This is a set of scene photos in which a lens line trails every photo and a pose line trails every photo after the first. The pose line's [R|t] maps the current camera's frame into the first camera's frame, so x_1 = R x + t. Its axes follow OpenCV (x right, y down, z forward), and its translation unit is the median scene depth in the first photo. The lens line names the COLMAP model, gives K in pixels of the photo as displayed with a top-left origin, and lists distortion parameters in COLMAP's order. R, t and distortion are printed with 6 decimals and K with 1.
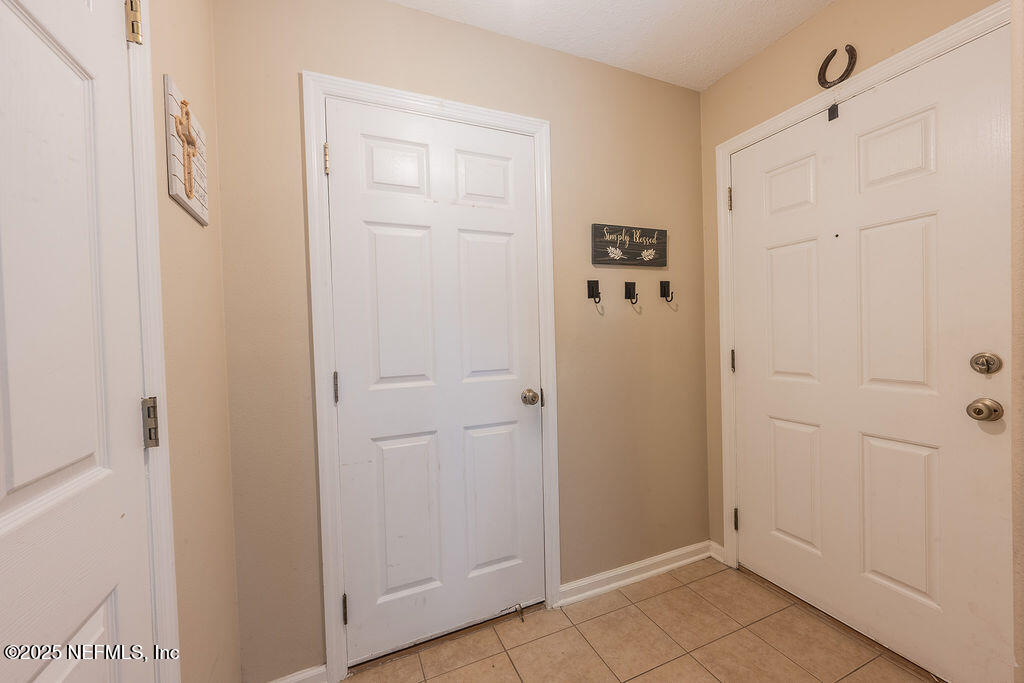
lens RADIAL K [[404.2, 0, 518.8], [0, 404.2, 342.0], [0, 0, 1]] dist [0.004073, -0.000229]
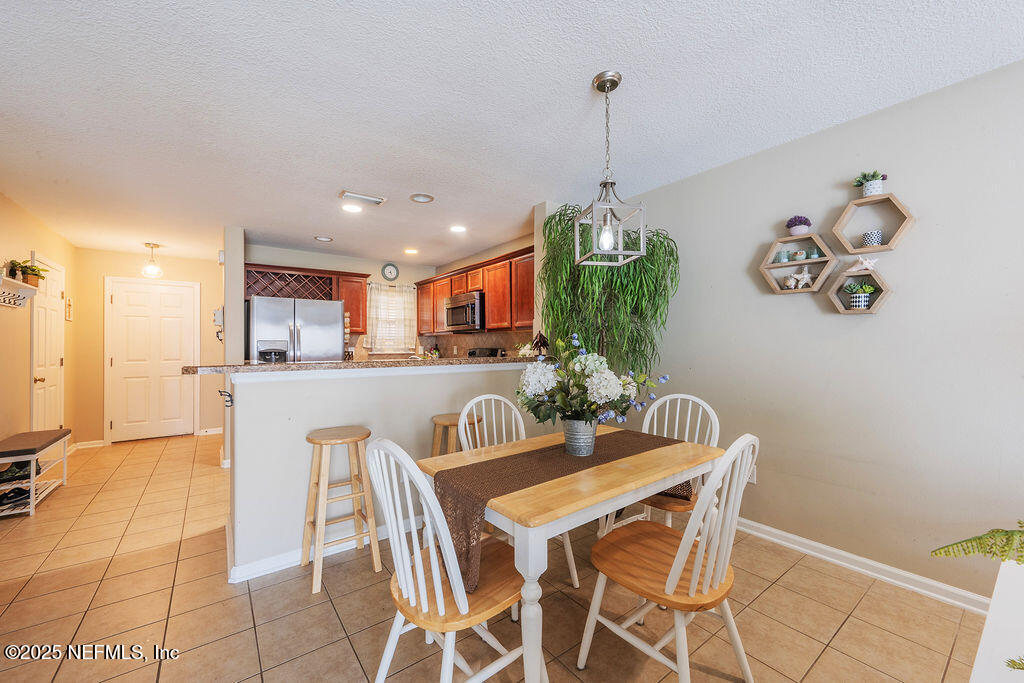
lens RADIAL K [[404.2, 0, 516.9], [0, 404.2, 341.9], [0, 0, 1]] dist [0.004073, -0.000229]
pose [[0.971703, 0.024746, 0.234906, 1.780569], [-0.015676, 0.999060, -0.040403, 0.016690], [-0.235685, 0.035578, 0.971178, -2.718242]]
